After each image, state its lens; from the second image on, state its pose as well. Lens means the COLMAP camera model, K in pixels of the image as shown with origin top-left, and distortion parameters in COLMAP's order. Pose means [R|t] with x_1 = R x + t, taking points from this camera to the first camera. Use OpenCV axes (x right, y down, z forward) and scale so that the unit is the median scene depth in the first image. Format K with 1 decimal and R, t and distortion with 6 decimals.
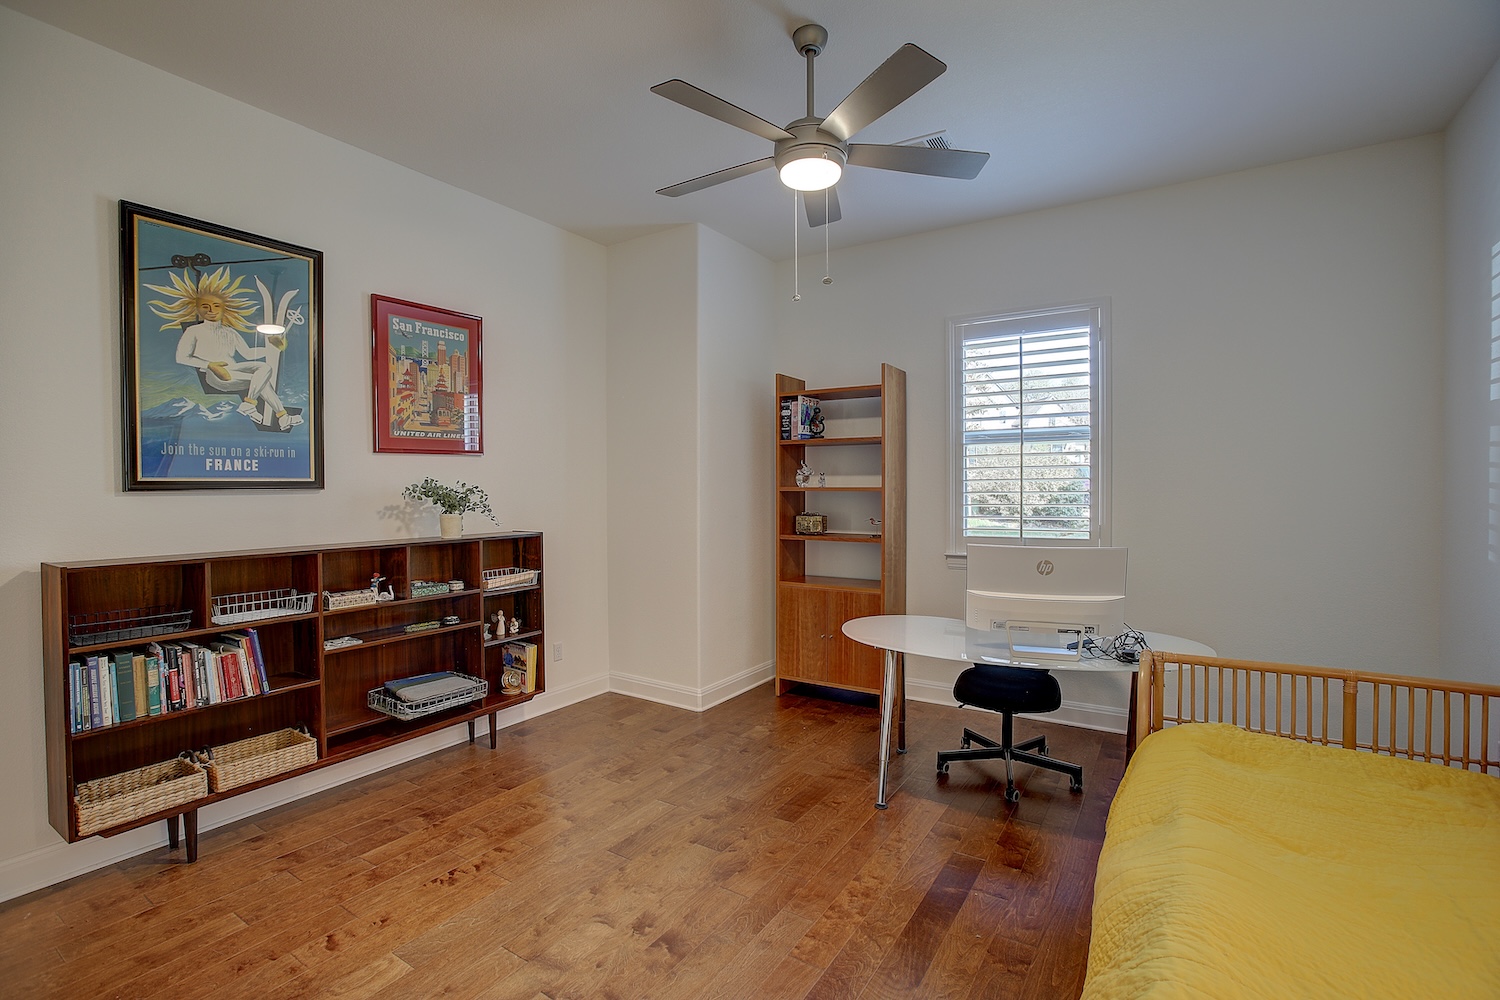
lens RADIAL K [[683.5, 0, 749.0], [0, 683.5, 497.3], [0, 0, 1]] dist [-0.038364, 0.010078]
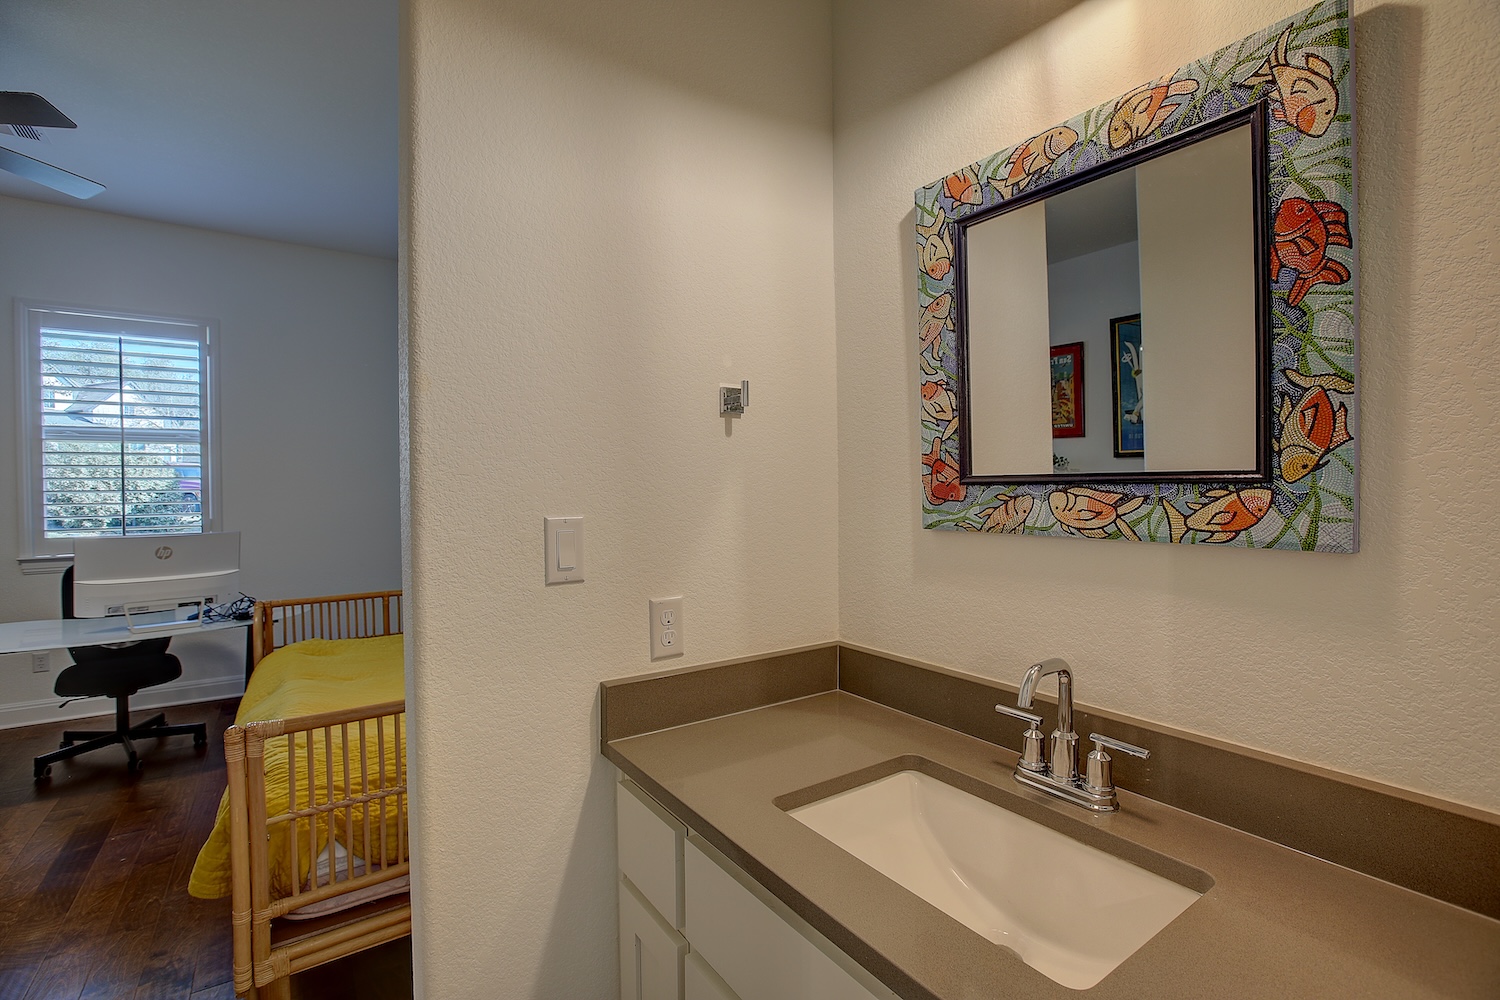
lens RADIAL K [[683.5, 0, 758.3], [0, 683.5, 494.8], [0, 0, 1]] dist [-0.038364, 0.010078]
pose [[0.381625, -0.012671, 0.924230, -0.655087], [0.017997, 0.999818, 0.006276, 0.039910], [-0.924142, 0.014238, 0.381784, -1.081443]]
